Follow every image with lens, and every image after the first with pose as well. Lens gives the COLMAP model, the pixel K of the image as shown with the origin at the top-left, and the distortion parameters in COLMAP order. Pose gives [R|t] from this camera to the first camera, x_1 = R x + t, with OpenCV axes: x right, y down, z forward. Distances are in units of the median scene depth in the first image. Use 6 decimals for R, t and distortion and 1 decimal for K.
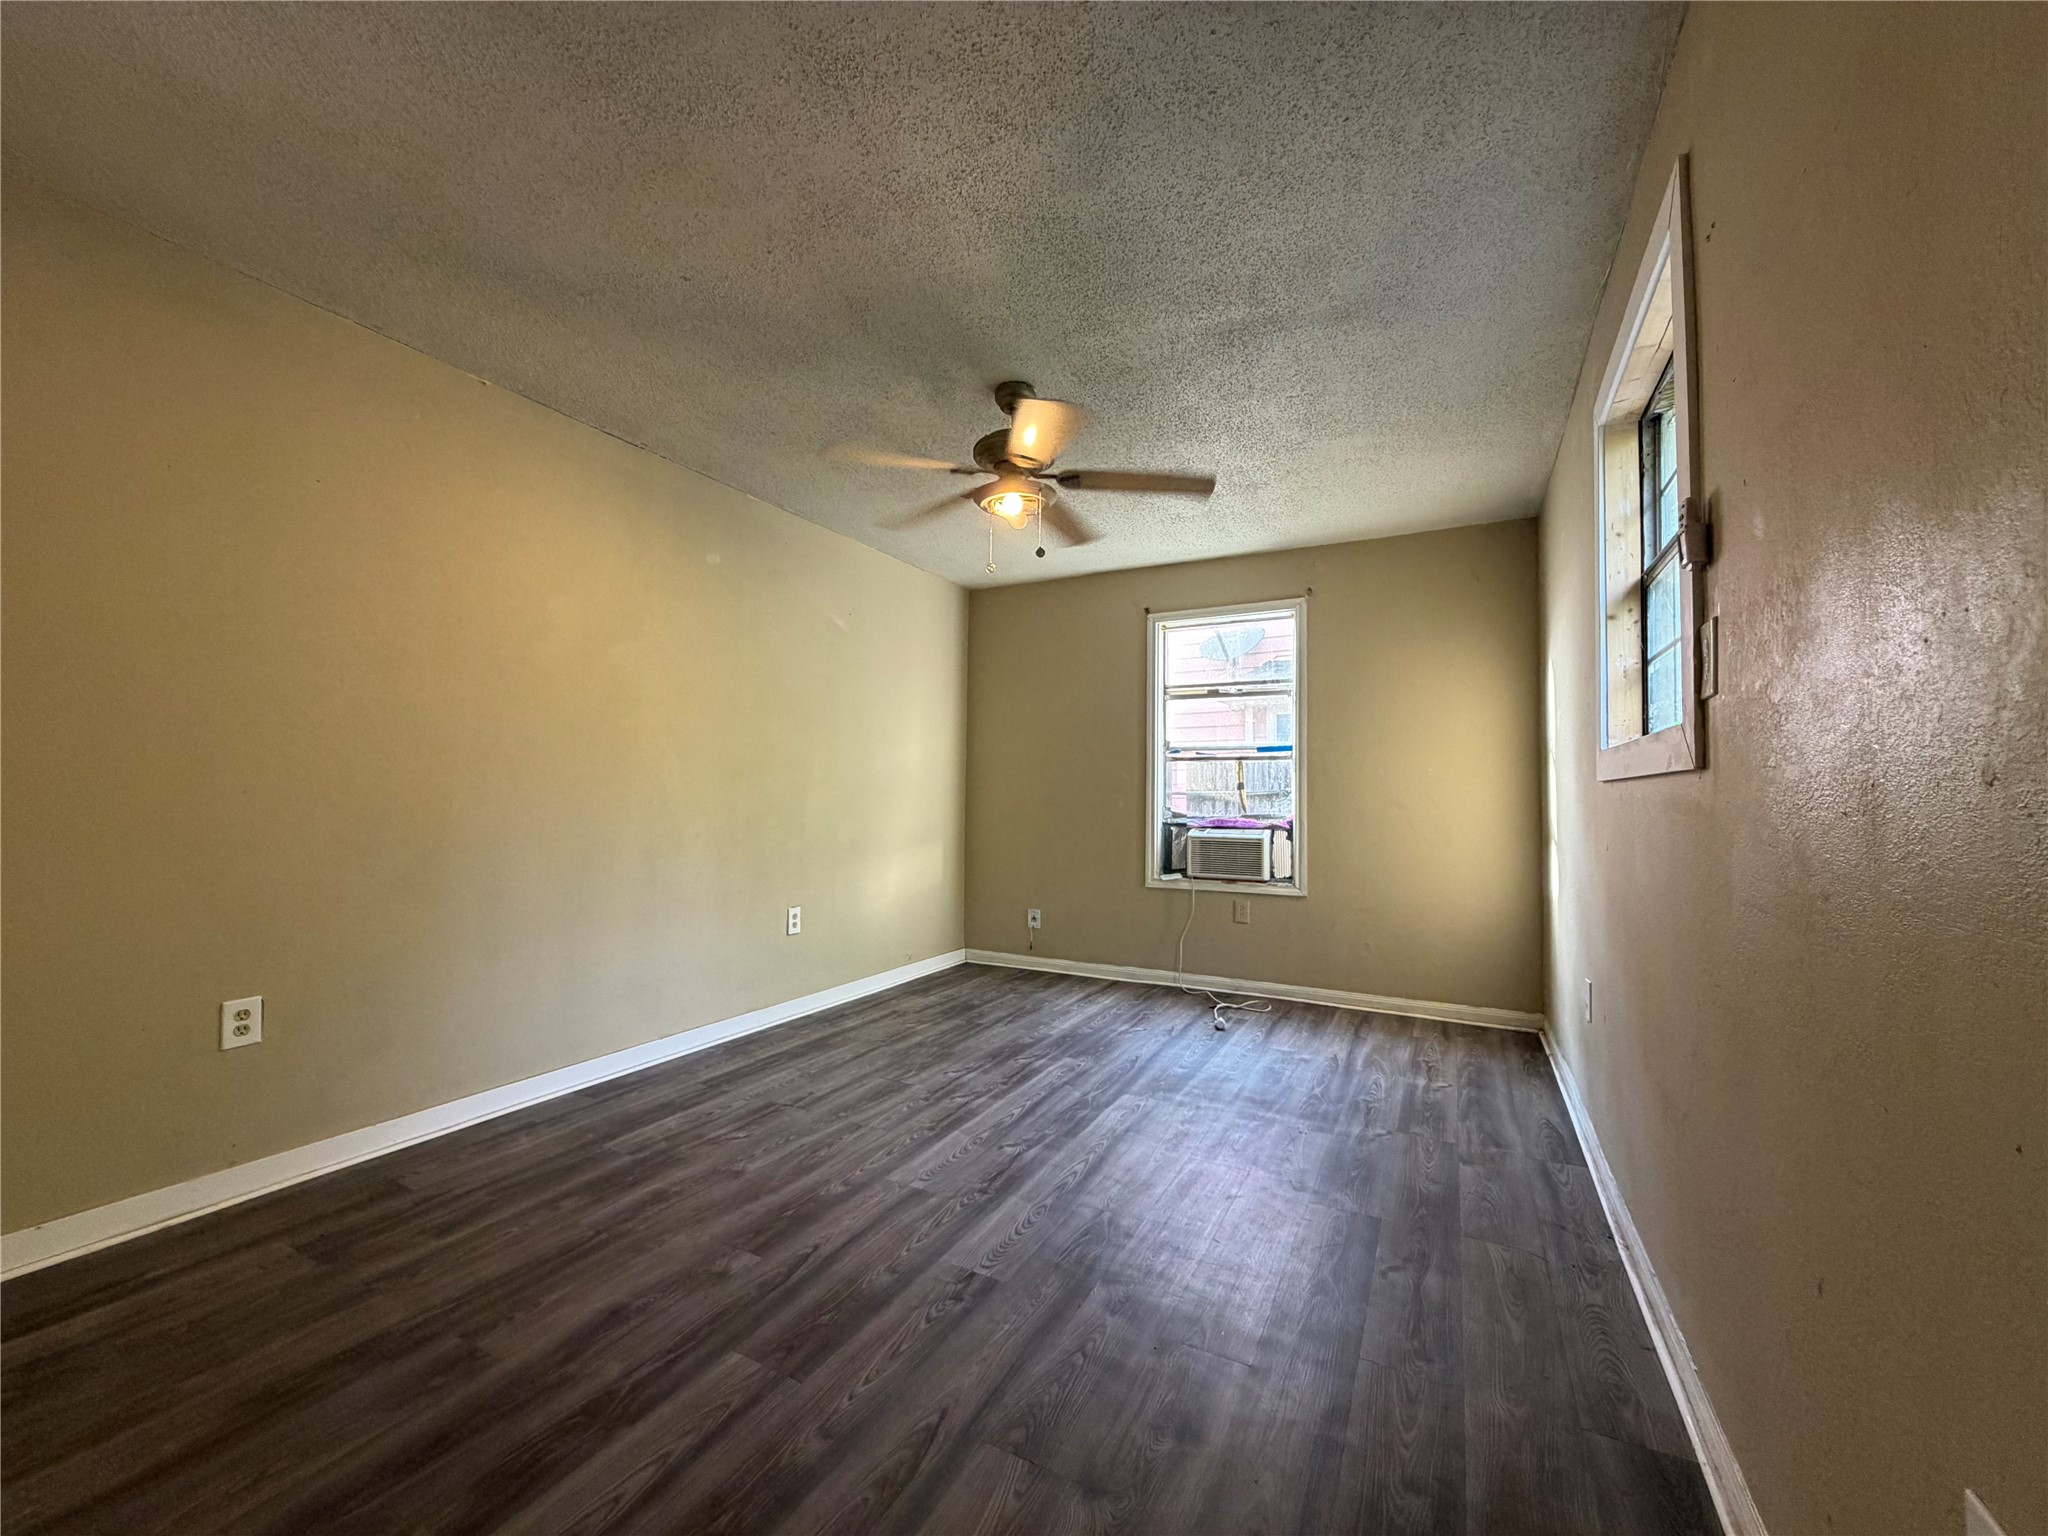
lens RADIAL K [[813.5, 0, 1024.0], [0, 813.5, 768.0], [0, 0, 1]] dist [-0.001103, -0.000164]
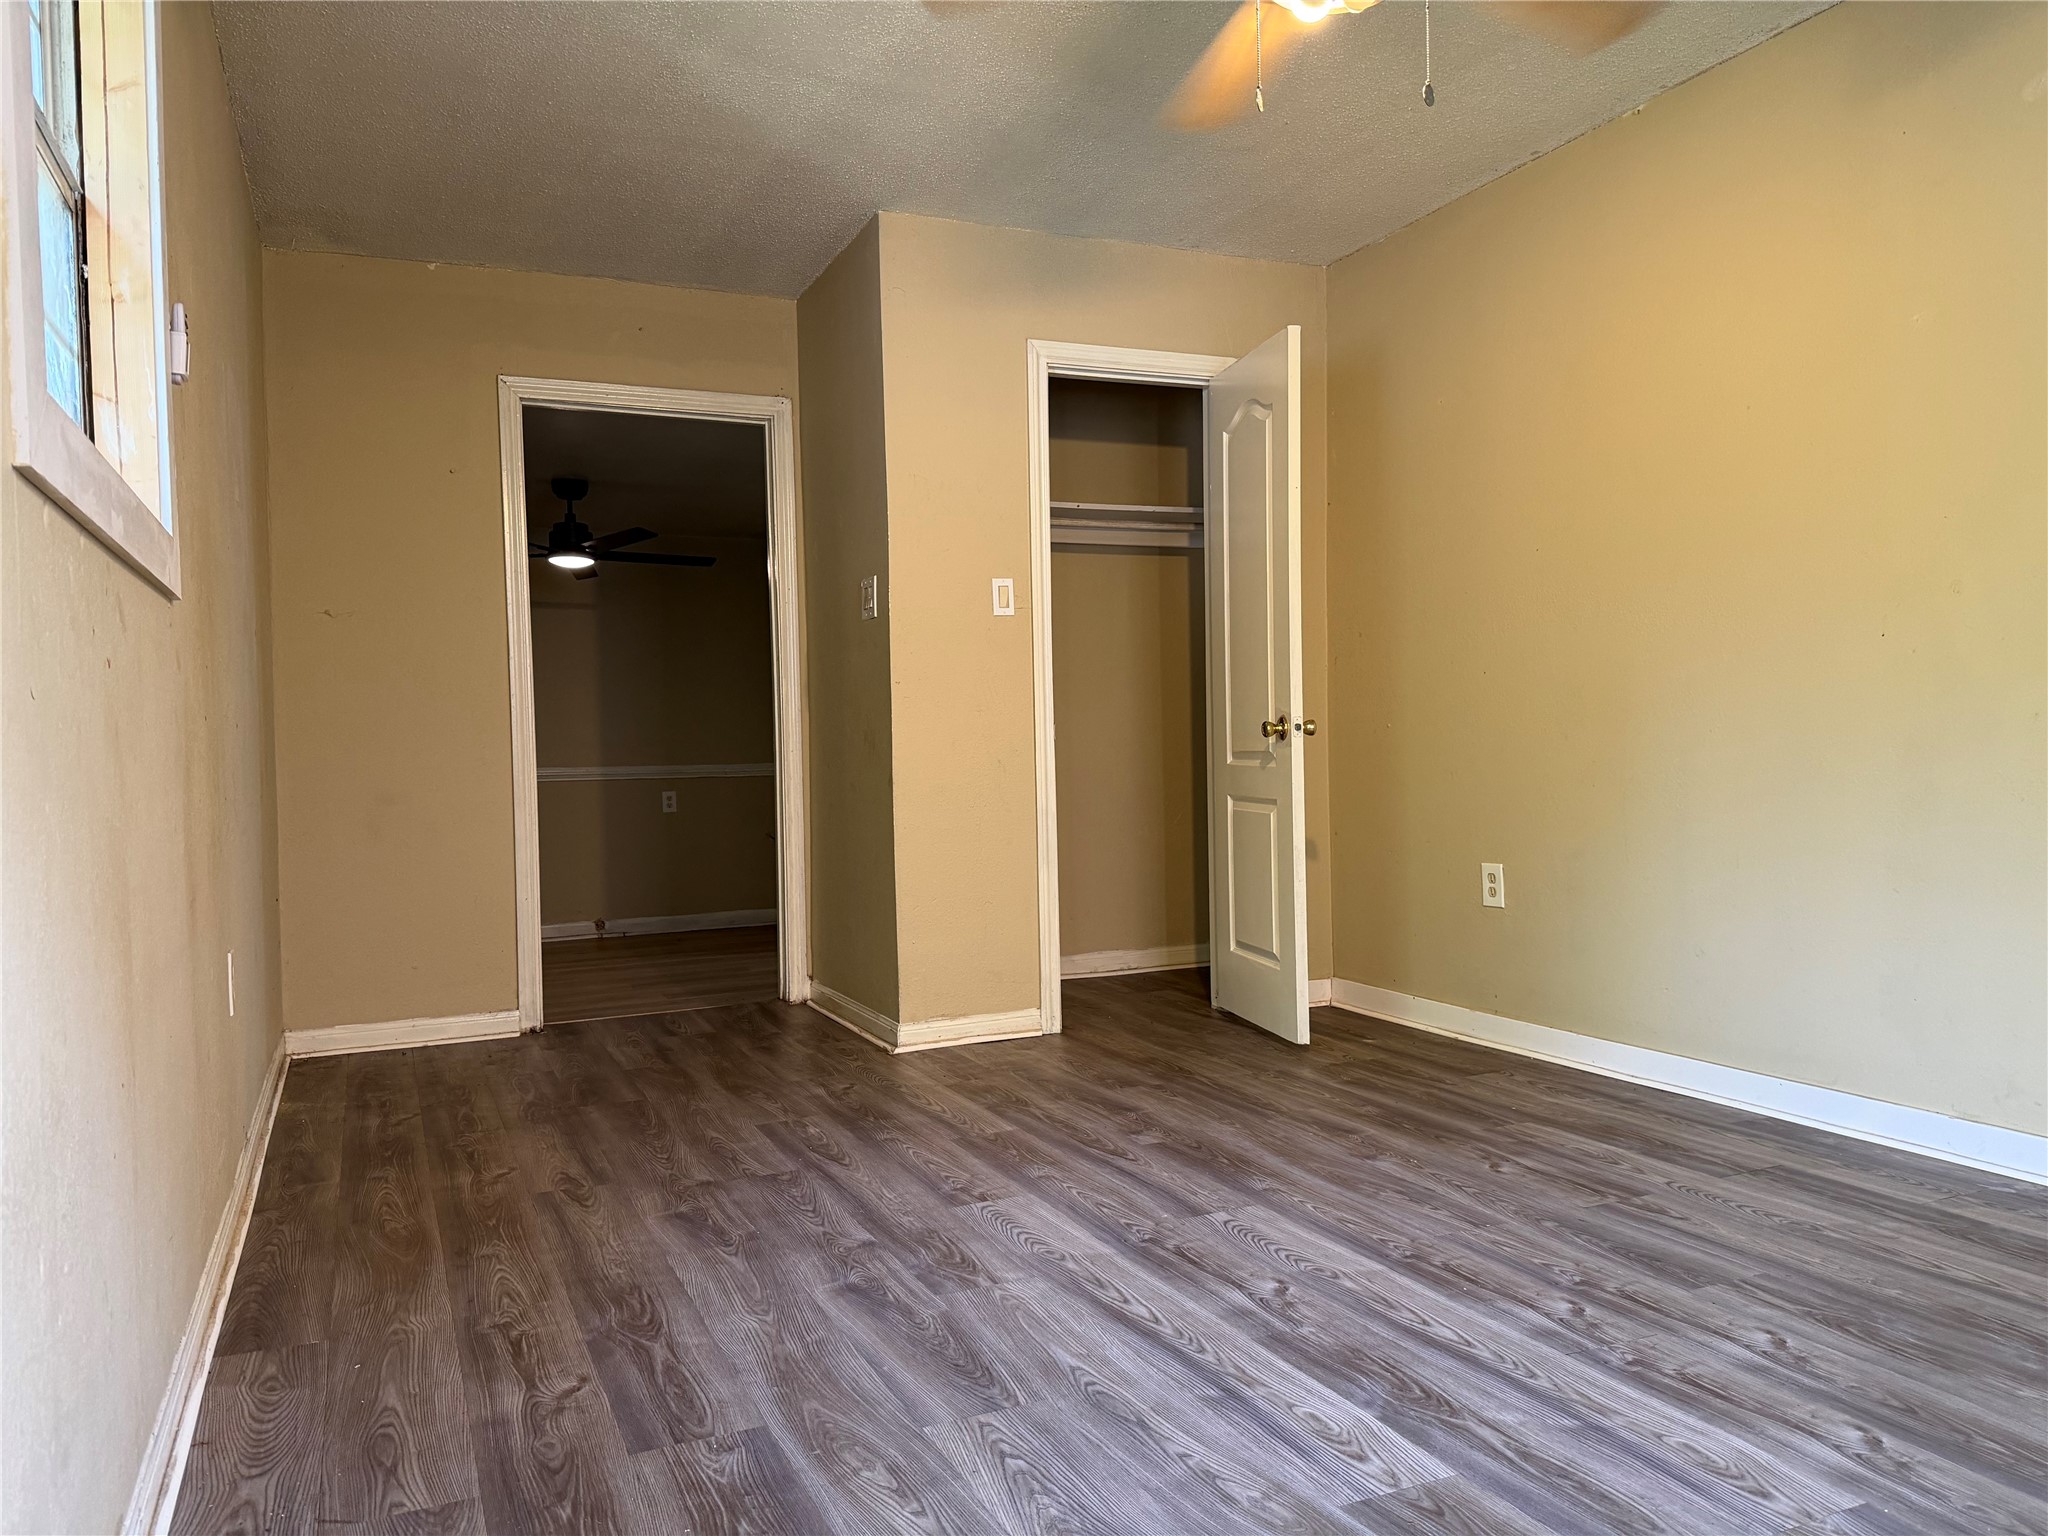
lens RADIAL K [[1449.8, 0, 1024.0], [0, 1449.8, 768.0], [0, 0, 1]] dist [0.004848, -0.070001]
pose [[-0.616466, 0.011994, -0.787290, 0.804121], [0.040086, 0.999065, -0.016169, 0.136443], [0.786361, -0.041527, -0.616370, 1.438560]]
